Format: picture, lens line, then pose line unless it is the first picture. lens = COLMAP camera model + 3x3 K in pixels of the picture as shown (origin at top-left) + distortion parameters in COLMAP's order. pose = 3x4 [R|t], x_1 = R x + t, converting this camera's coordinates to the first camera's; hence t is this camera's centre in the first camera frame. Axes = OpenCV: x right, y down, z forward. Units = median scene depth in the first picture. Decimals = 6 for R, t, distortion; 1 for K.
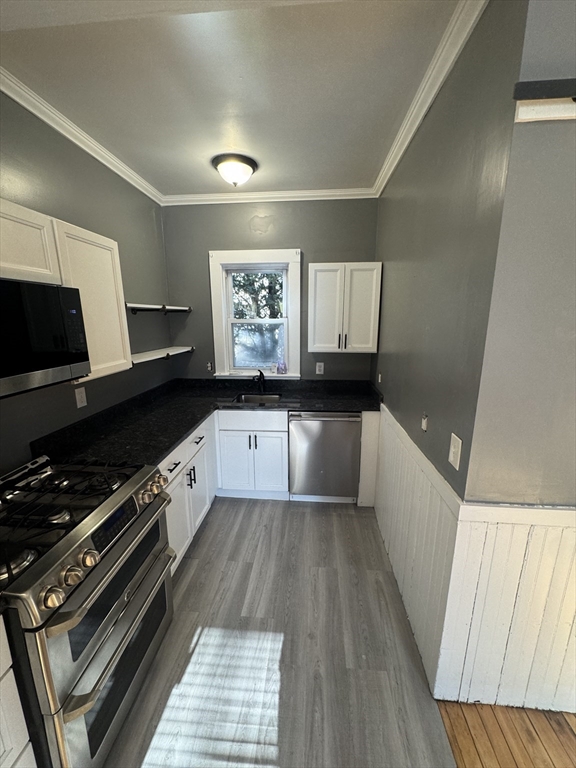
lens RADIAL K [[307.3, 0, 288.0], [0, 307.3, 382.5], [0, 0, 1]] dist [-0.003347, 0.000050]
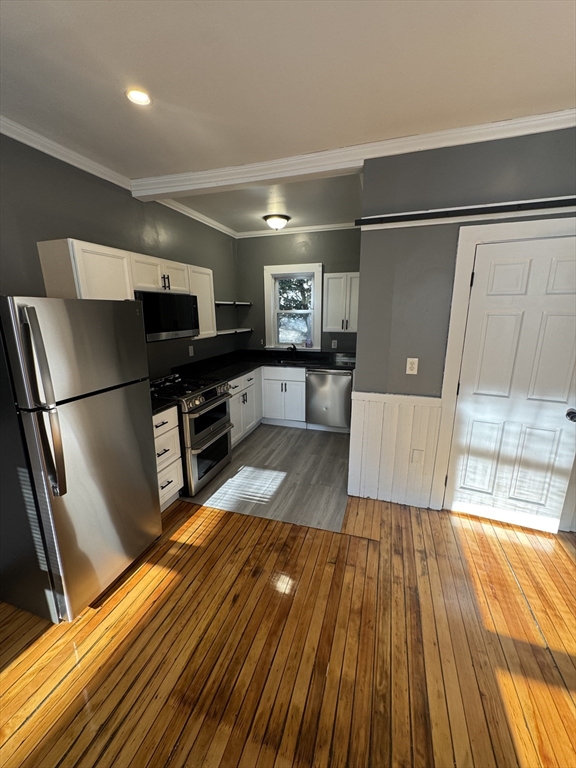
lens RADIAL K [[307.3, 0, 288.0], [0, 307.3, 382.5], [0, 0, 1]] dist [-0.003347, 0.000050]
pose [[0.974210, 0.048230, -0.220427, 0.262983], [-0.043424, 0.998703, 0.026597, 0.127734], [0.221424, -0.016339, 0.975041, -0.562227]]
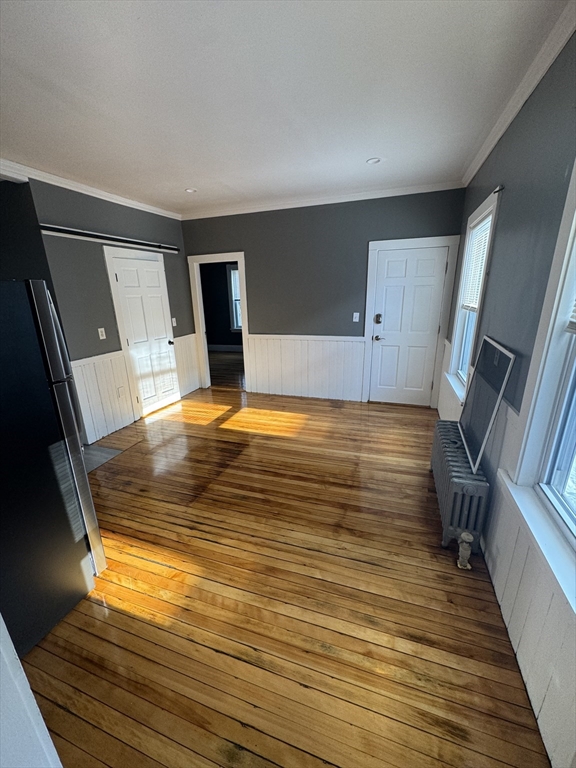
lens RADIAL K [[307.3, 0, 288.0], [0, 307.3, 382.5], [0, 0, 1]] dist [-0.003347, 0.000050]
pose [[0.239039, -0.278197, 0.930305, -0.719246], [0.229363, 0.947144, 0.224299, 0.177179], [-0.943532, 0.159762, 0.290212, -0.736080]]
